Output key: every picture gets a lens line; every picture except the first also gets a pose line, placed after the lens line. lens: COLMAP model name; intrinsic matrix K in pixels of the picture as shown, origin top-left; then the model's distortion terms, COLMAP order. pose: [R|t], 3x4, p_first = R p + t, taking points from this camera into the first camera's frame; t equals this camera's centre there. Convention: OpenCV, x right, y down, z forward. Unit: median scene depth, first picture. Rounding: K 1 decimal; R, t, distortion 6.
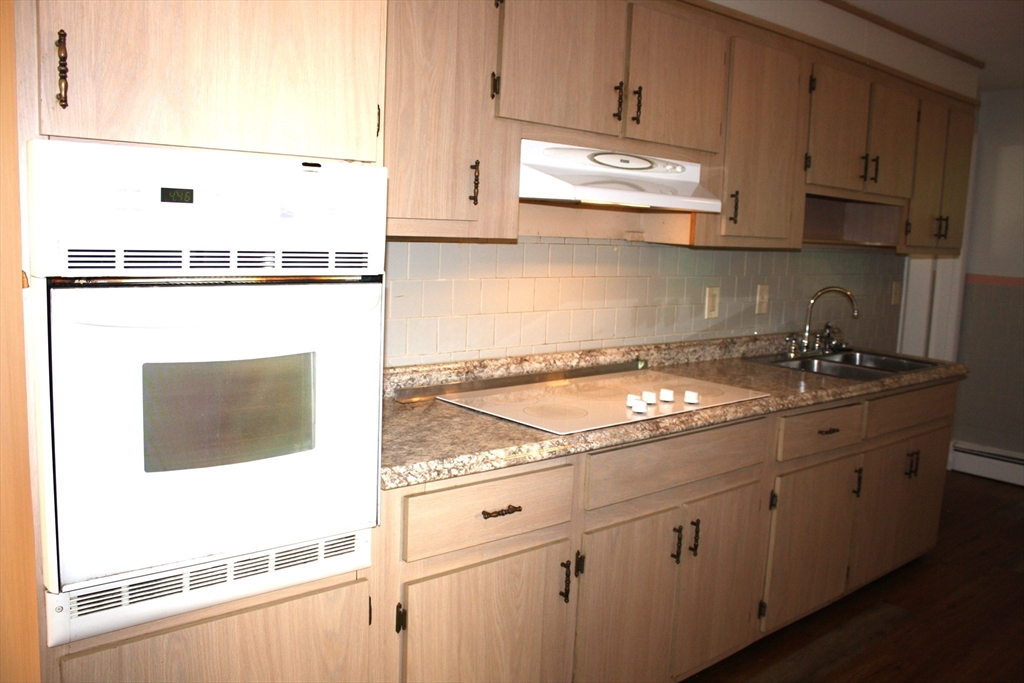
lens RADIAL K [[870.0, 0, 512.0], [0, 870.0, 341.5], [0, 0, 1]] dist [-0.144107, 0.112911]
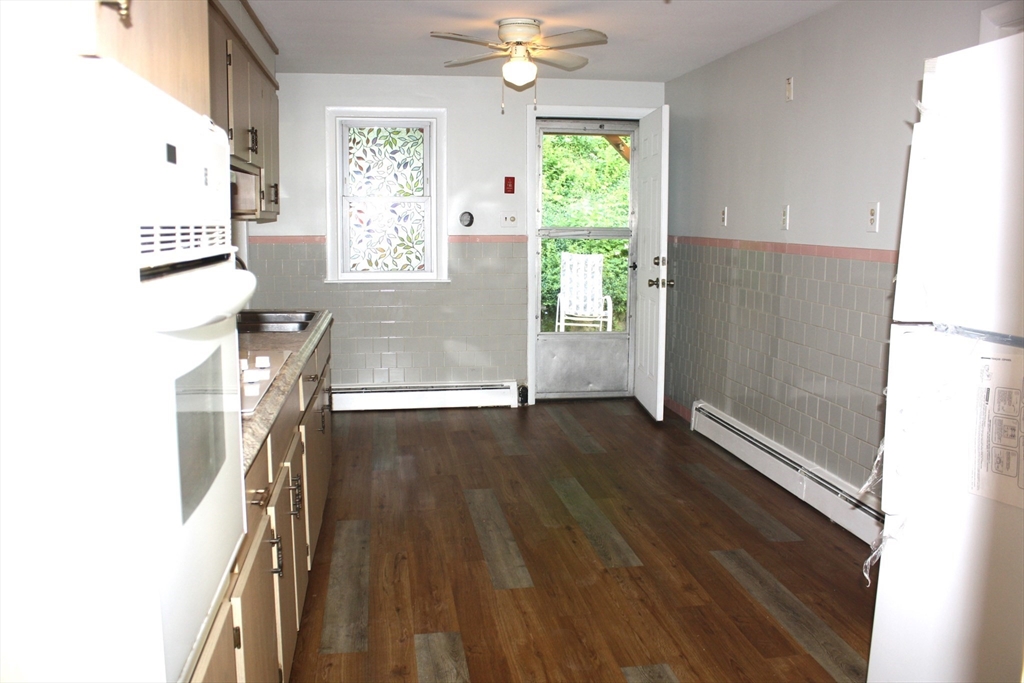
lens RADIAL K [[870.0, 0, 512.0], [0, 870.0, 341.5], [0, 0, 1]] dist [-0.144107, 0.112911]
pose [[0.541806, -0.157983, 0.825523, -0.414146], [0.135016, 0.985780, 0.100039, -0.019516], [-0.829588, 0.057257, 0.555432, 0.160983]]
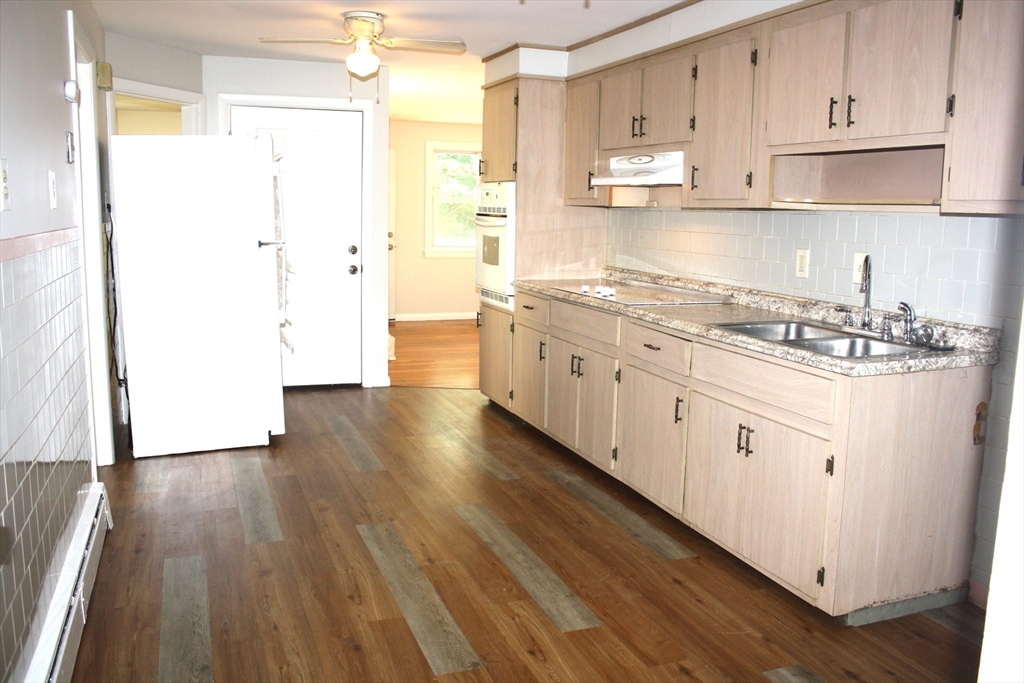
lens RADIAL K [[870.0, 0, 512.0], [0, 870.0, 341.5], [0, 0, 1]] dist [-0.144107, 0.112911]
pose [[-0.354708, 0.089605, -0.930674, 1.659568], [-0.160211, 0.974850, 0.154919, -0.069171], [0.921149, 0.204055, -0.331431, 1.248980]]
